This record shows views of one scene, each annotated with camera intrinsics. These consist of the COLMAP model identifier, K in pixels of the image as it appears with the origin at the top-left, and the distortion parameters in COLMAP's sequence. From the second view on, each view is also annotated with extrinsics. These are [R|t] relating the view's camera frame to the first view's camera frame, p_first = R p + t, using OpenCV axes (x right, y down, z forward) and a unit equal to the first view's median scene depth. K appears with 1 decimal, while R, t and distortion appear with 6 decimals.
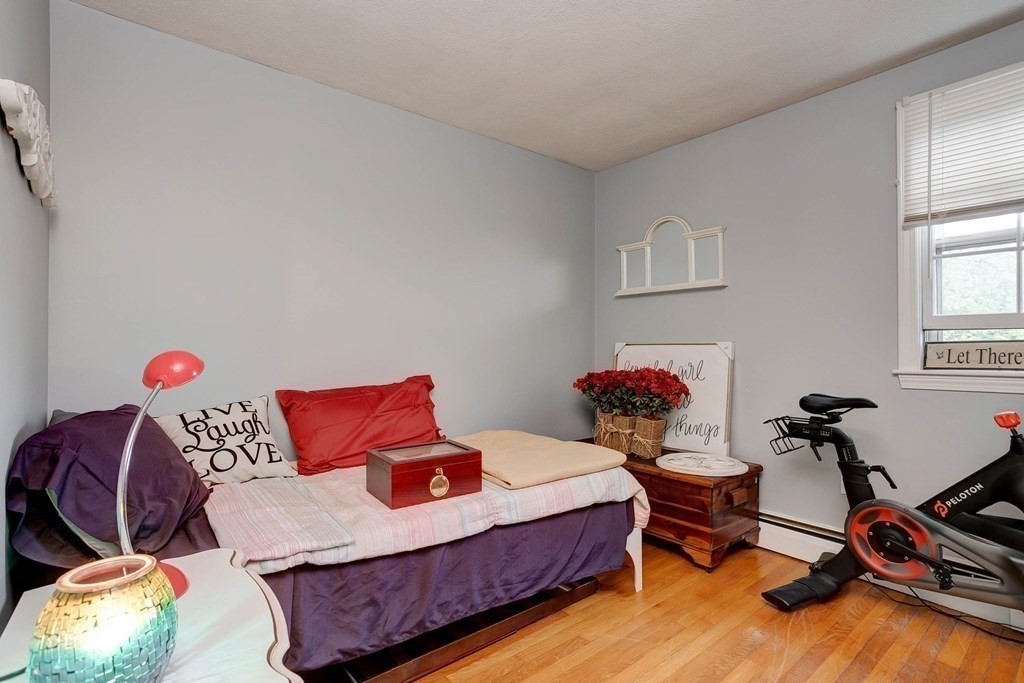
lens RADIAL K [[510.6, 0, 512.8], [0, 510.6, 336.6], [0, 0, 1]] dist [-0.048986, 0.031813]
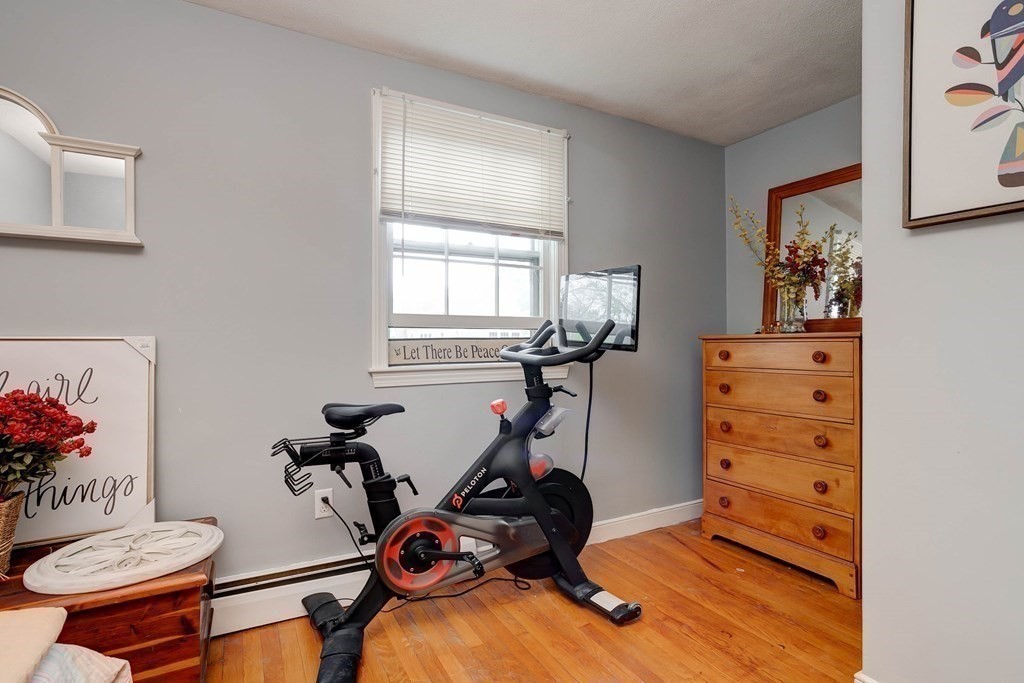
lens RADIAL K [[510.6, 0, 506.4], [0, 510.6, 335.0], [0, 0, 1]] dist [-0.048986, 0.031813]
pose [[0.181159, 0.014053, 0.983353, -0.137271], [-0.017716, 0.999782, -0.011024, 0.010006], [-0.983294, -0.015424, 0.181369, 0.616574]]
